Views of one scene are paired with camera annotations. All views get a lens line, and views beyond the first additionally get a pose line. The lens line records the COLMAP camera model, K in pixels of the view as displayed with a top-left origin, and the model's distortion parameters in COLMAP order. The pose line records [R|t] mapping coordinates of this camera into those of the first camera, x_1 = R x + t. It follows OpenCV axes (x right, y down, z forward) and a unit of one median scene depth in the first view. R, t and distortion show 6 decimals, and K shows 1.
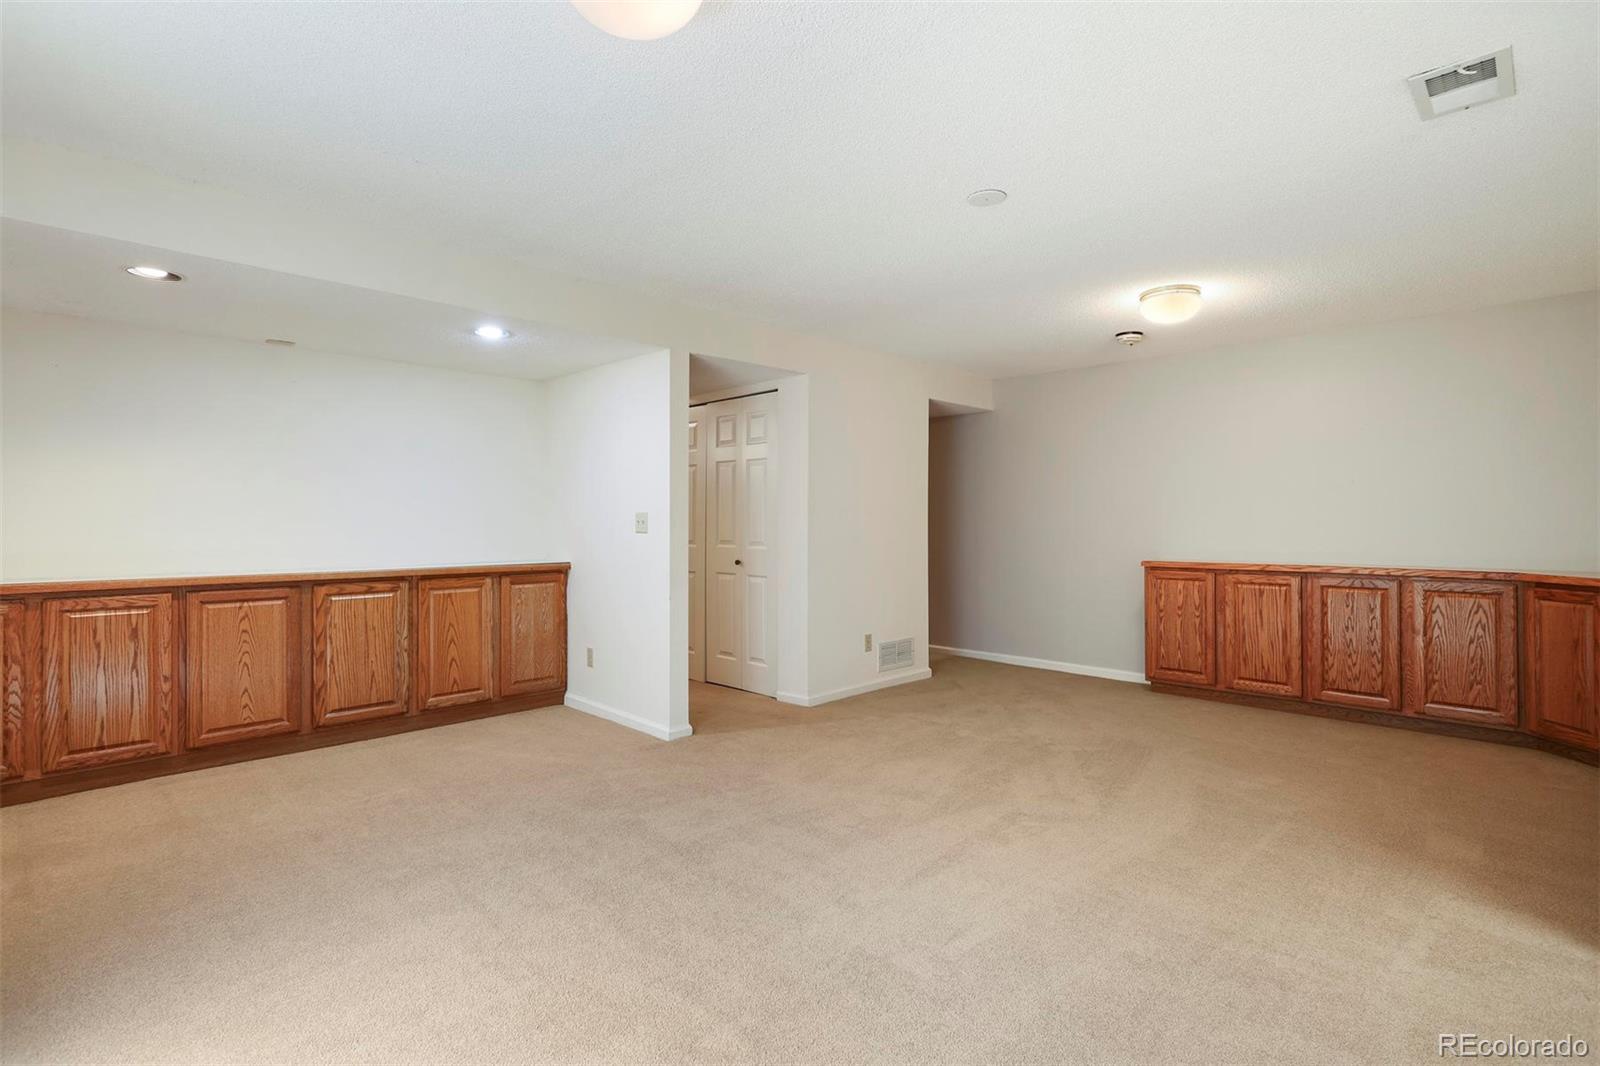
lens RADIAL K [[763.6, 0, 800.5], [0, 763.6, 519.3], [0, 0, 1]] dist [-0.000260, 0.000611]
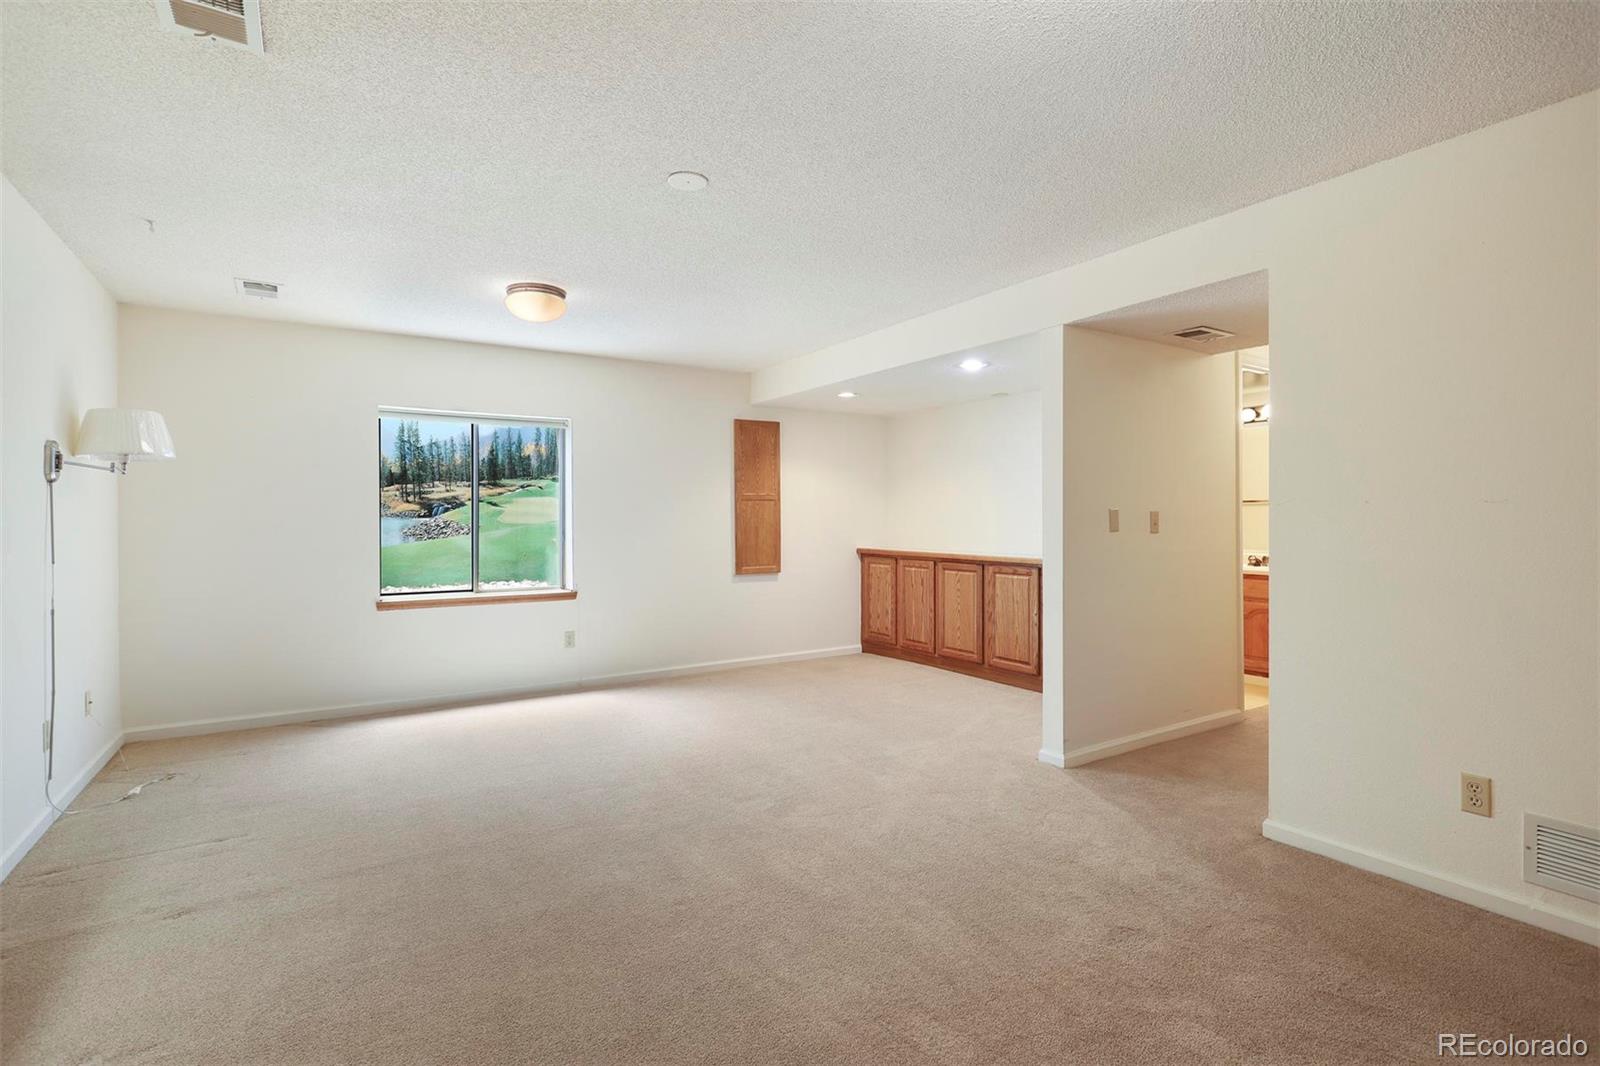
lens RADIAL K [[763.6, 0, 800.5], [0, 763.6, 519.3], [0, 0, 1]] dist [-0.000260, 0.000611]
pose [[-0.216349, 0.000461, -0.976316, 0.812366], [0.001577, 0.999999, 0.000122, 0.001248], [0.976315, -0.001513, -0.216349, 0.956774]]
